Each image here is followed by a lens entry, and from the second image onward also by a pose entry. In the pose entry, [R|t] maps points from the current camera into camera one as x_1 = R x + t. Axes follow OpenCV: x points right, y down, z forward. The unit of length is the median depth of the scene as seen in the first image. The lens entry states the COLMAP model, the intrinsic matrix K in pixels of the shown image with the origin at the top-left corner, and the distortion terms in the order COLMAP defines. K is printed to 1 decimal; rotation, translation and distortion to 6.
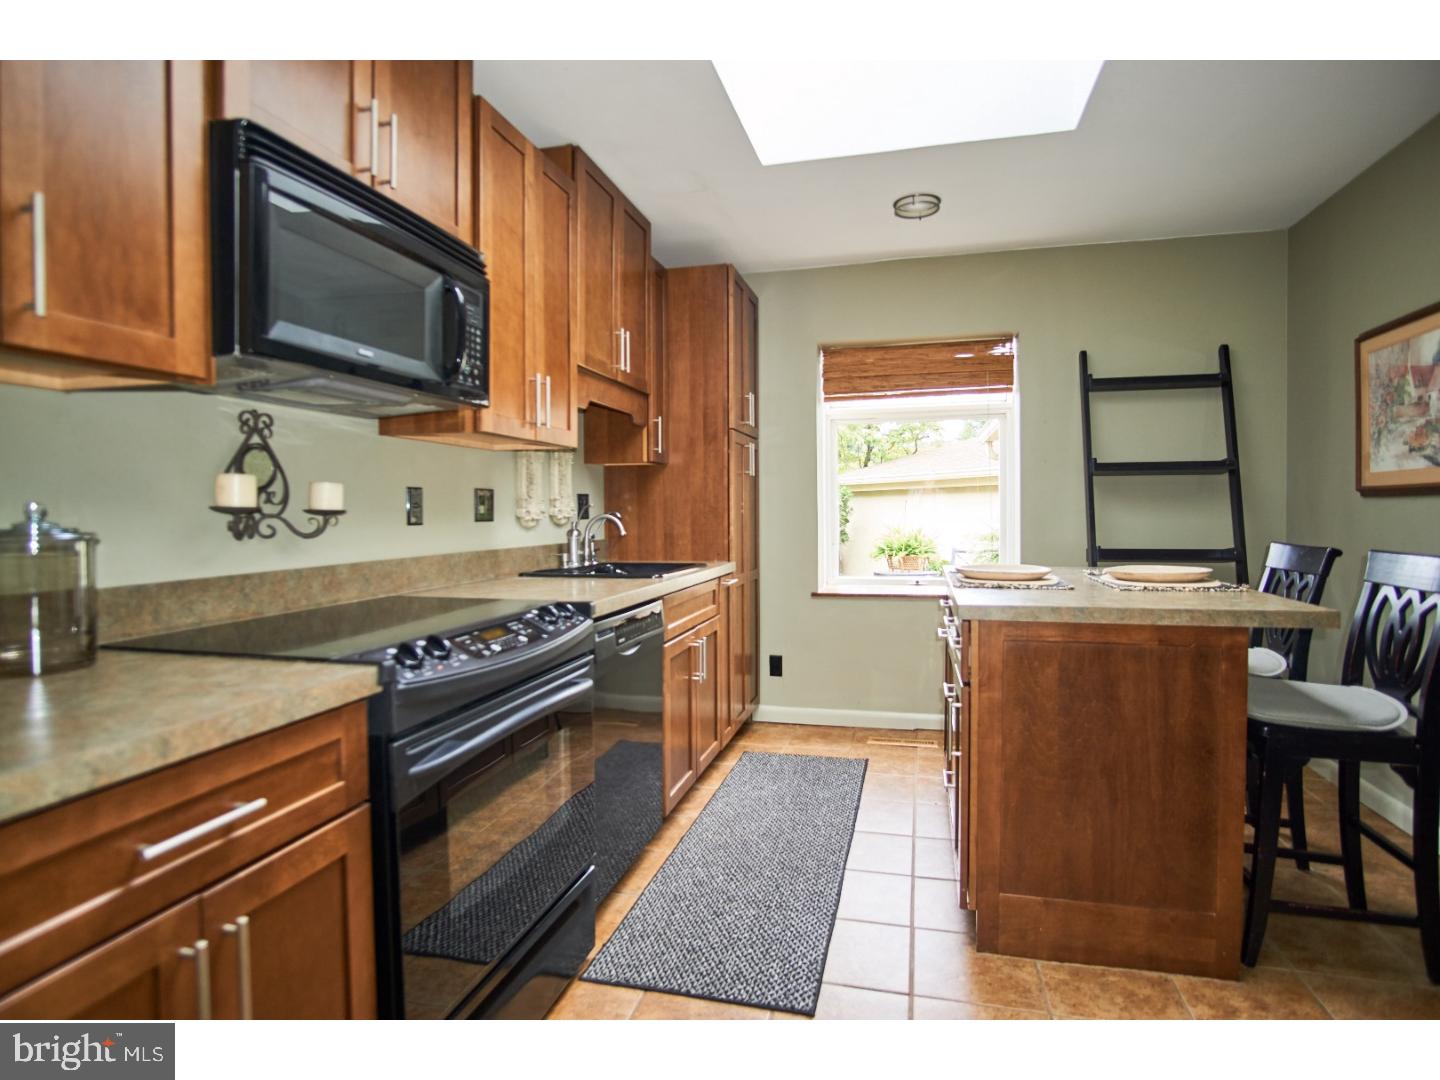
lens RADIAL K [[769.1, 0, 723.4], [0, 769.1, 526.8], [0, 0, 1]] dist [-0.034120, 0.007759]
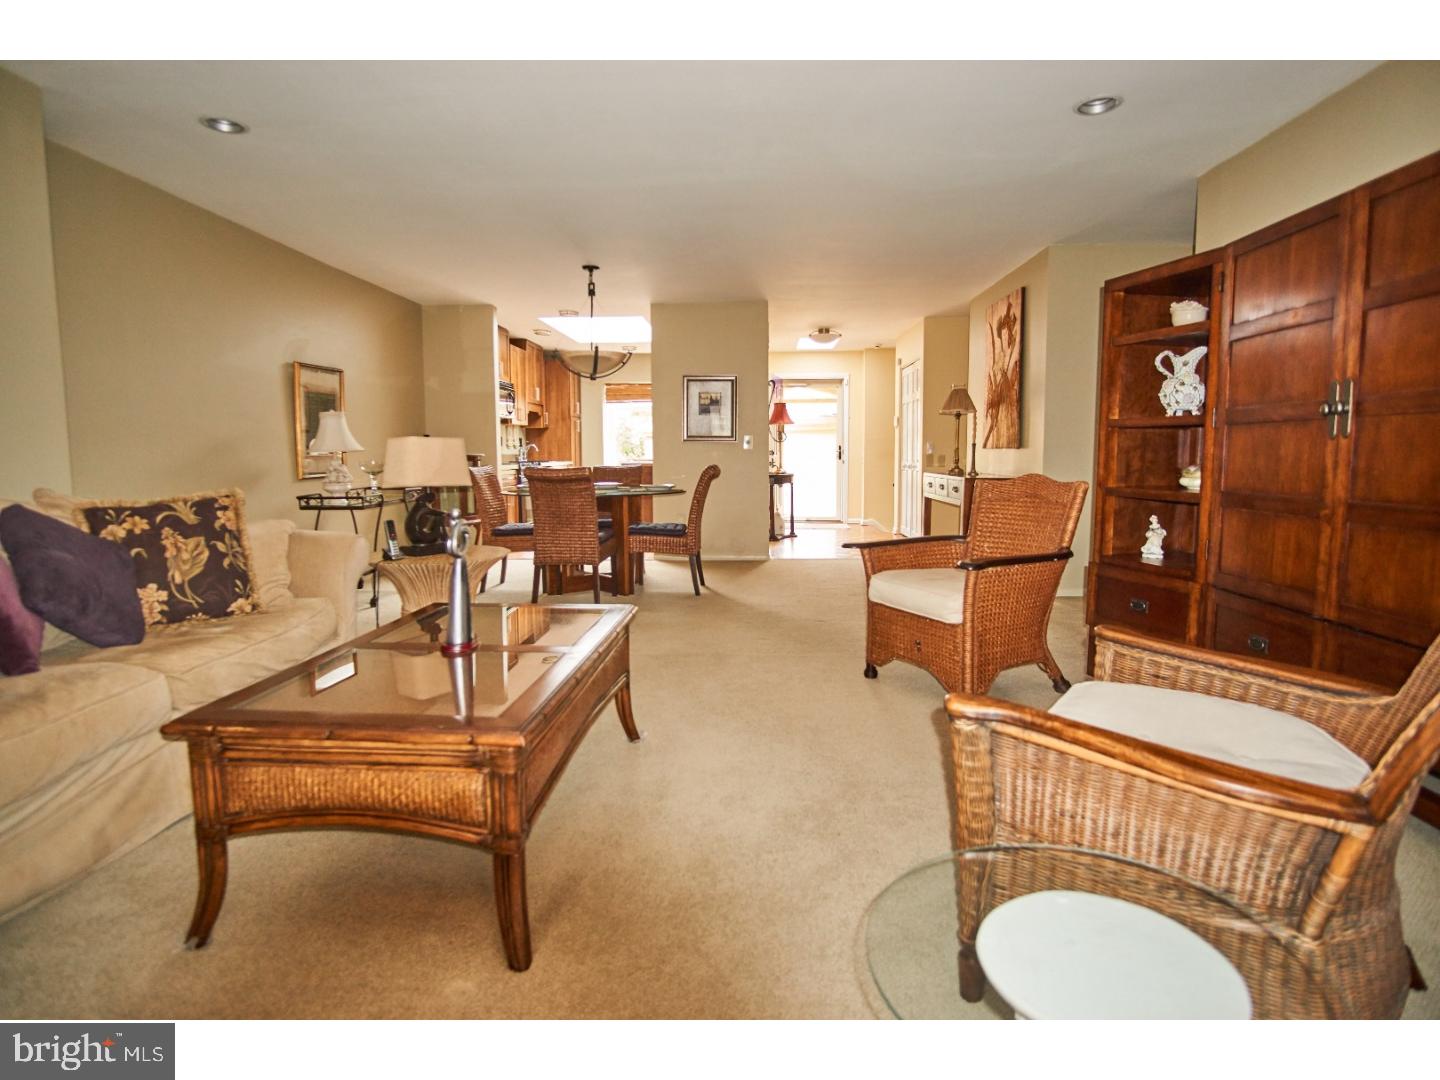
lens RADIAL K [[769.1, 0, 718.4], [0, 769.1, 535.6], [0, 0, 1]] dist [-0.034120, 0.007759]
pose [[0.980494, -0.013897, 0.196058, -0.022807], [-0.002879, 0.996375, 0.085023, 0.095302], [-0.196529, -0.083929, 0.976899, -2.499662]]
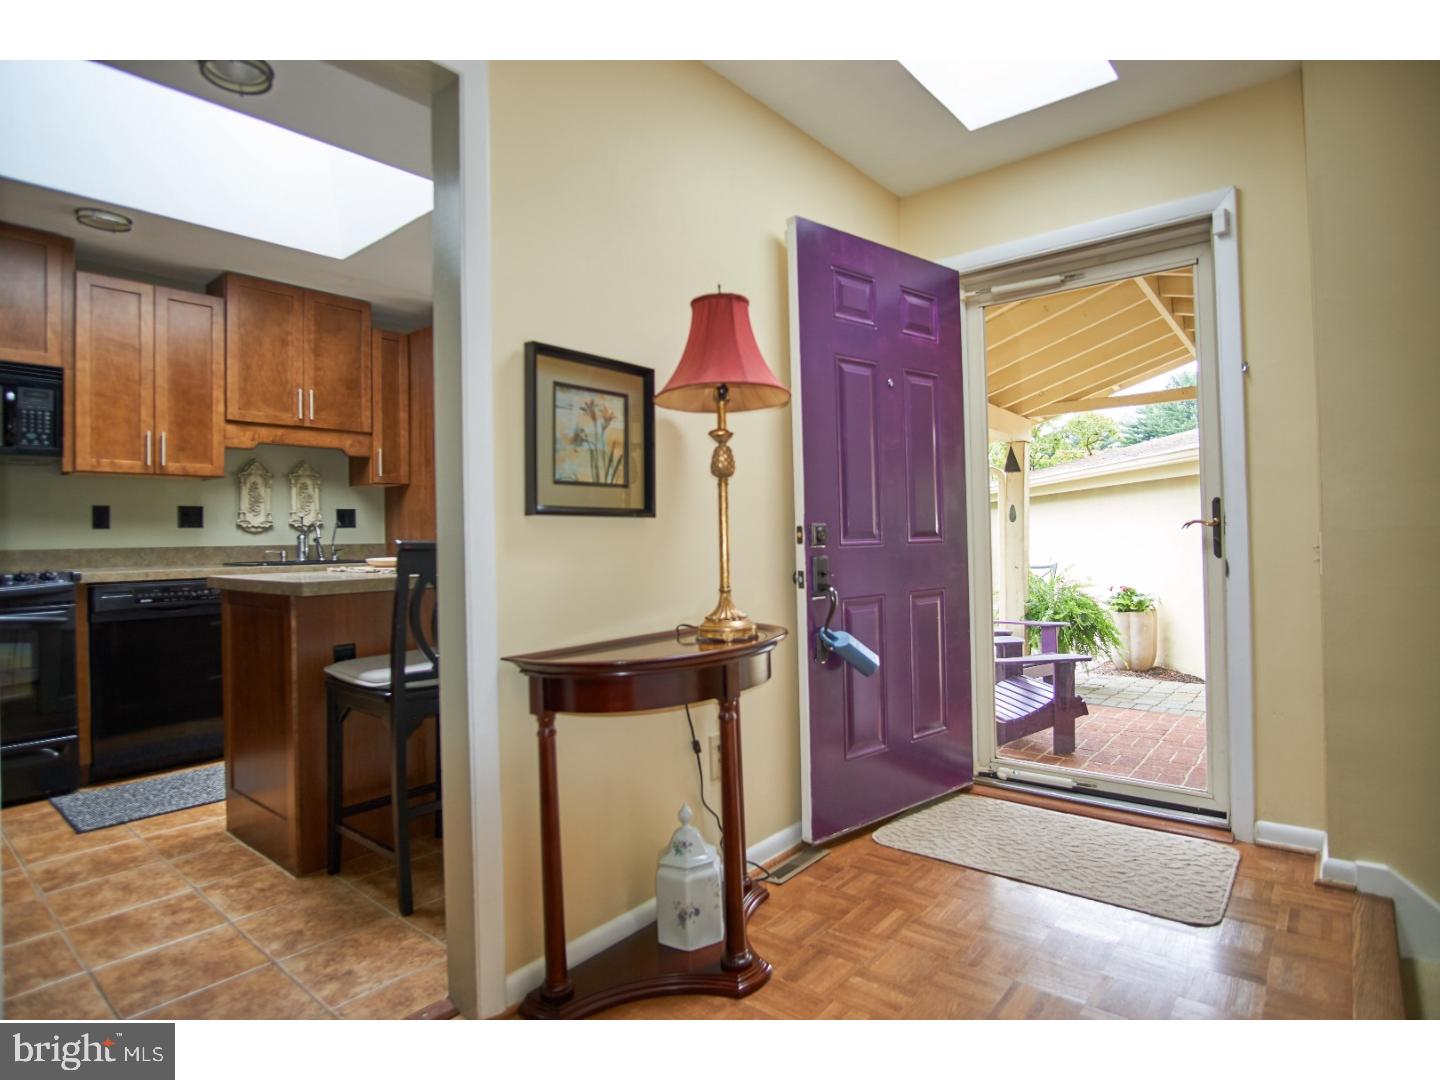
lens RADIAL K [[769.1, 0, 719.4], [0, 769.1, 526.8], [0, 0, 1]] dist [-0.034120, 0.007759]
pose [[0.905258, -0.013576, -0.424646, 1.176507], [0.001674, 0.999596, -0.028388, 0.032890], [0.424860, 0.024988, 0.904914, 0.084370]]
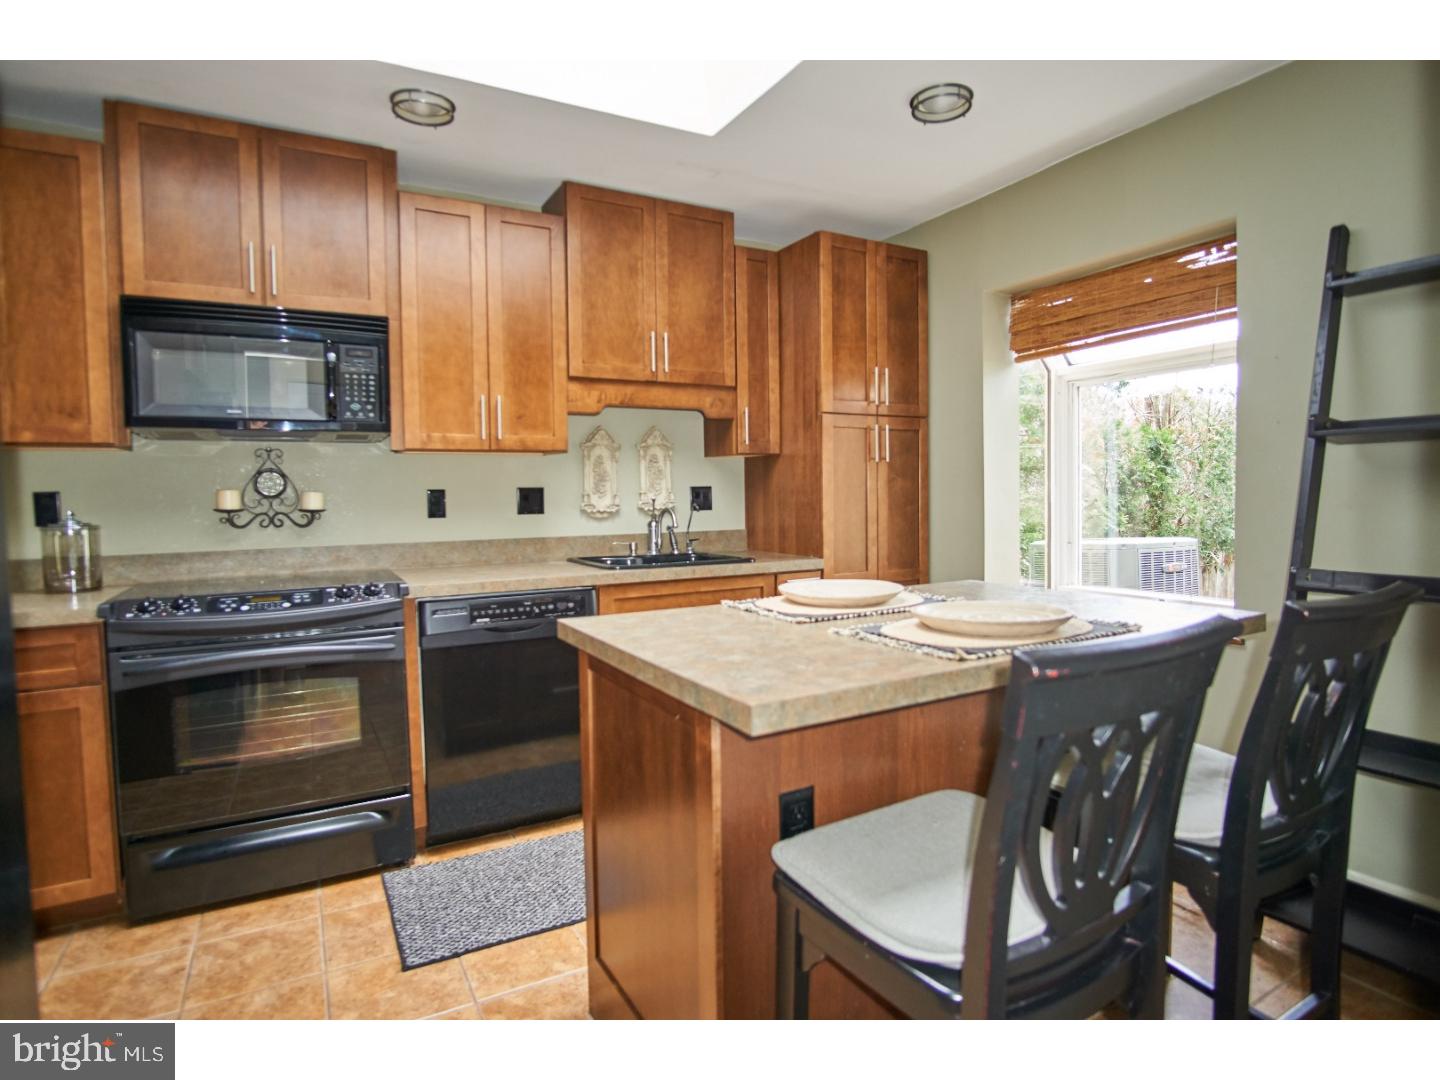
lens RADIAL K [[769.1, 0, 712.6], [0, 769.1, 528.5], [0, 0, 1]] dist [-0.034120, 0.007759]
pose [[0.687959, 0.030091, -0.725126, 0.718122], [-0.006695, 0.999361, 0.035119, -0.027179], [0.725719, -0.019305, 0.687720, 0.342832]]
